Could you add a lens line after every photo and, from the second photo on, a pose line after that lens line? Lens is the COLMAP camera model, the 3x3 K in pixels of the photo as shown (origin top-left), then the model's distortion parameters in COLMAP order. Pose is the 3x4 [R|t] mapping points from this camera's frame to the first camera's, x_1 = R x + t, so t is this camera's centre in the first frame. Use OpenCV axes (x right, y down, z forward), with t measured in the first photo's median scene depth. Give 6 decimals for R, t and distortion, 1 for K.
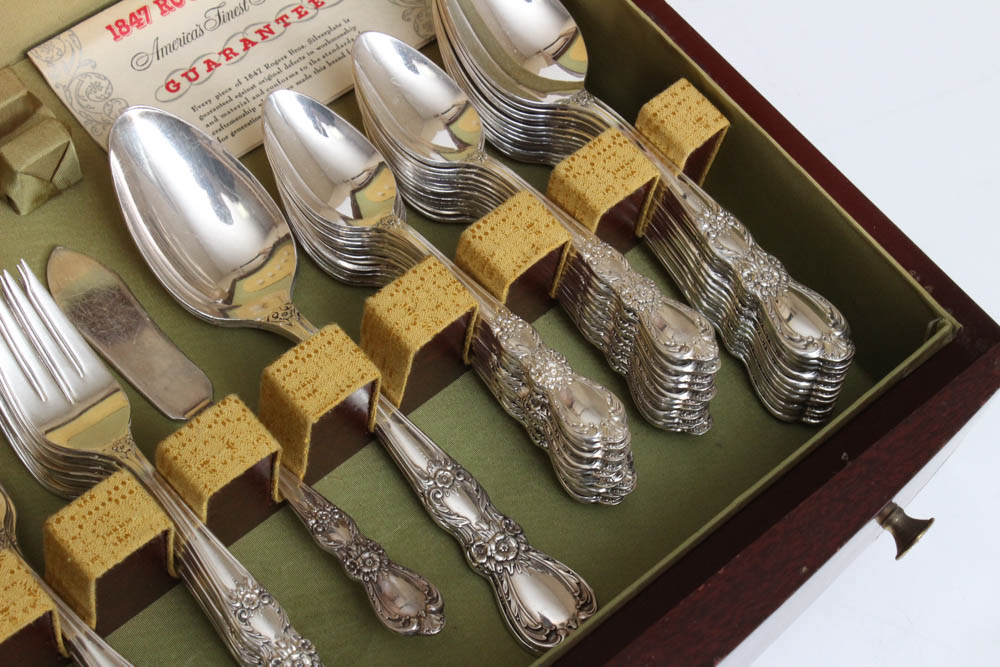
lens RADIAL K [[2075.3, 0, 500.0], [0, 2075.3, 333.5], [0, 0, 1]] dist [0.016556, 0.252766]
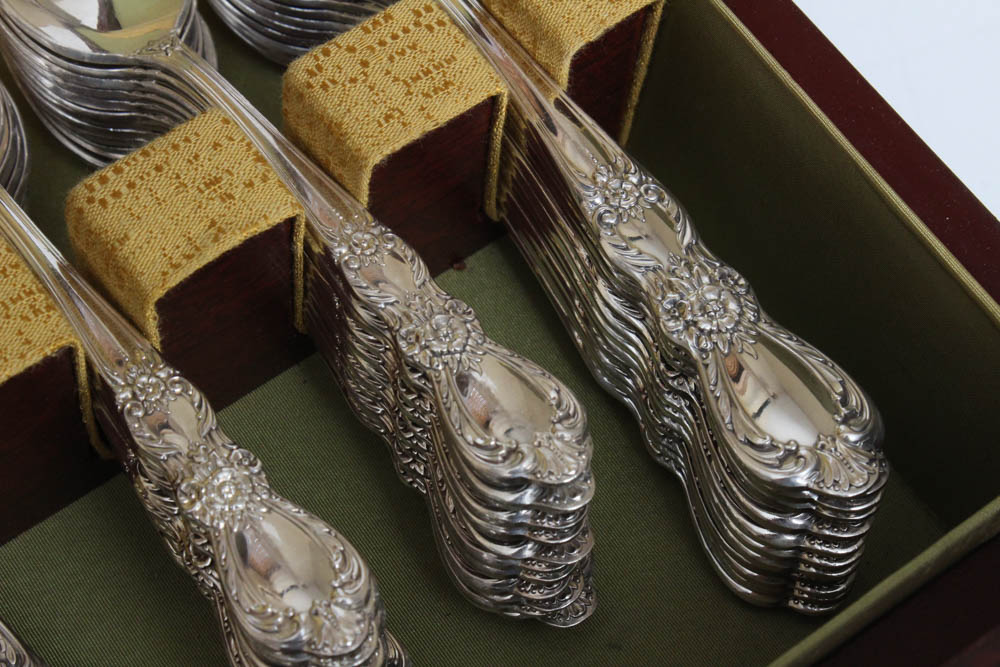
lens RADIAL K [[2325.6, 0, 475.4], [0, 2325.6, 333.3], [0, 0, 1]] dist [0.026403, 0.187319]
pose [[0.994760, 0.046361, -0.091118, 0.124825], [-0.047078, 0.998875, -0.005739, -0.016664], [0.090750, 0.009999, 0.995824, 0.465344]]
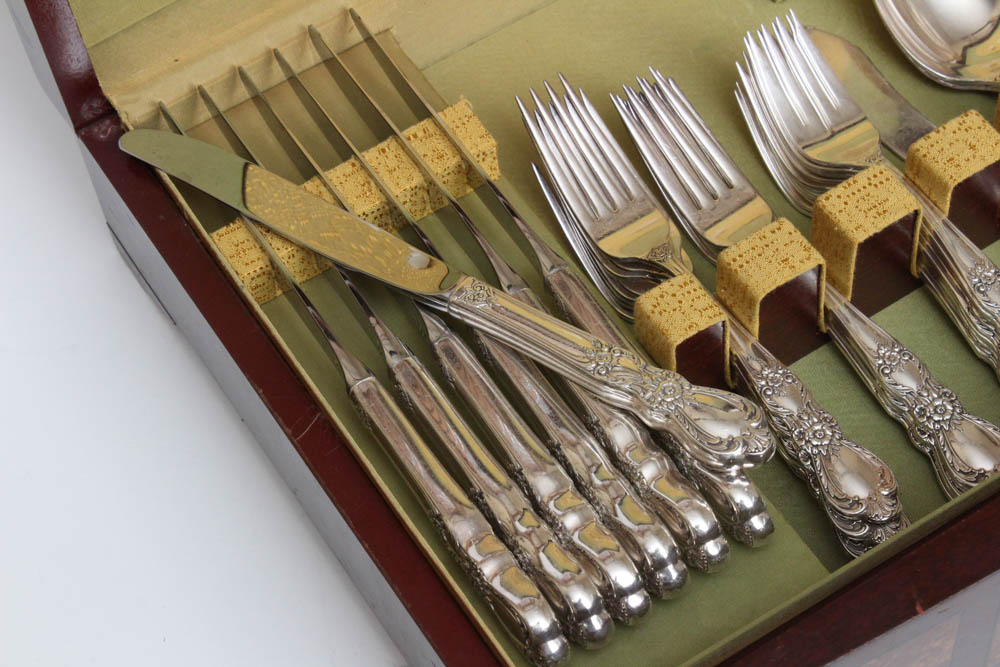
lens RADIAL K [[2325.6, 0, 475.4], [0, 2325.6, 333.3], [0, 0, 1]] dist [0.026403, 0.187319]
pose [[0.963003, 0.018349, -0.268866, -0.041343], [-0.042152, 0.995655, -0.083028, 0.254671], [0.266174, 0.091290, 0.959592, -0.290394]]
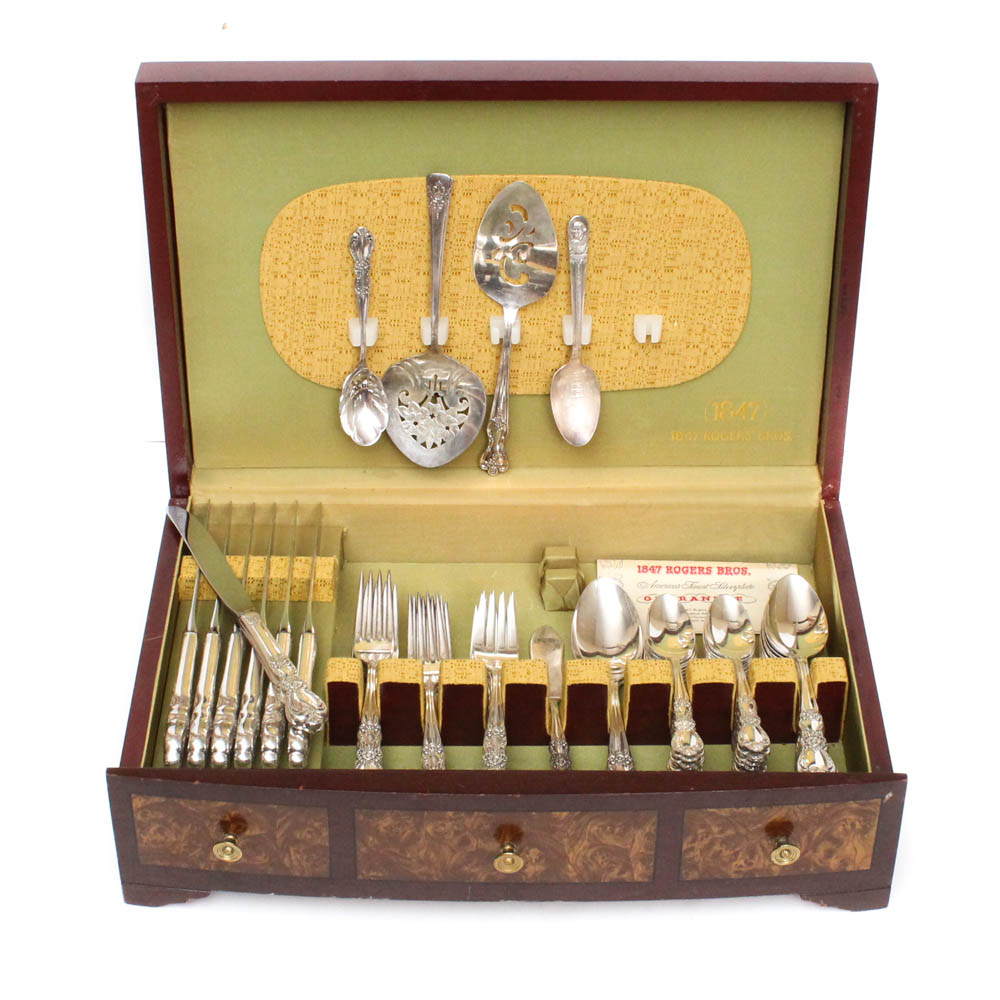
lens RADIAL K [[2311.1, 0, 461.7], [0, 2311.1, 499.8], [0, 0, 1]] dist [-0.030579, -0.032200]
pose [[0.735851, 0.282948, -0.615194, 1.152794], [-0.536725, 0.797639, -0.275132, 0.562377], [0.412855, 0.532646, 0.738809, -0.839058]]
